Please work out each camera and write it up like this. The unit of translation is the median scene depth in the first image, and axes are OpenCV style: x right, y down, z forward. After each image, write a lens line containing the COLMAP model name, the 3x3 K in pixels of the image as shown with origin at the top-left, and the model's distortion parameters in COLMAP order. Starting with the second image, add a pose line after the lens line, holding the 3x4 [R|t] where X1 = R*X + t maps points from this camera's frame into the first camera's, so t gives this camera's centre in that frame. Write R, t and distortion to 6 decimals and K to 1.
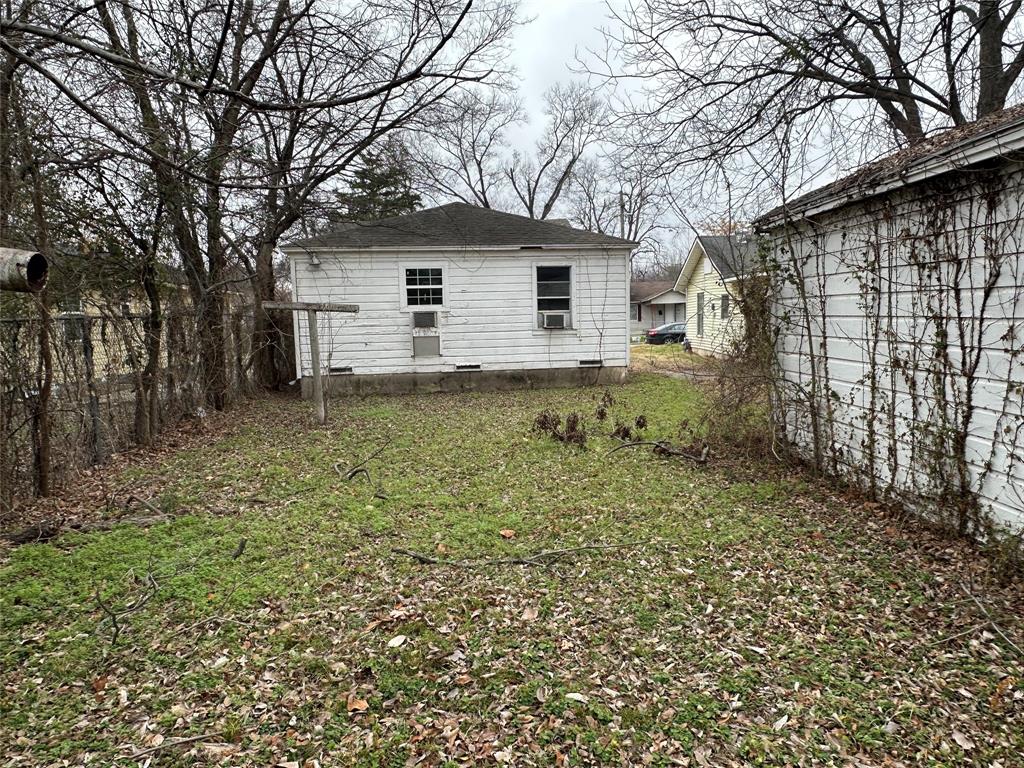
lens RADIAL K [[658.7, 0, 508.9], [0, 658.7, 388.5], [0, 0, 1]] dist [0.001843, -0.000968]
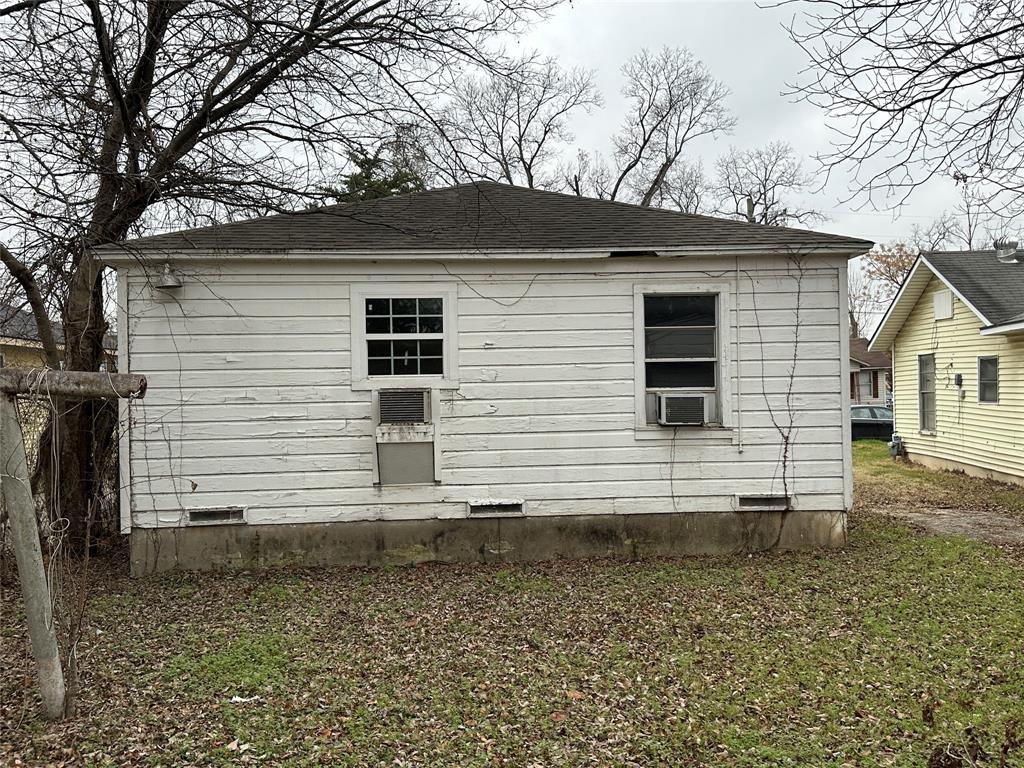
lens RADIAL K [[925.7, 0, 509.9], [0, 925.7, 384.7], [0, 0, 1]] dist [0.056039, -0.041262]
pose [[0.997971, 0.004251, -0.063524, -0.011315], [-0.011539, 0.993320, -0.114811, -0.045453], [0.062611, 0.115311, 0.991354, 0.354524]]
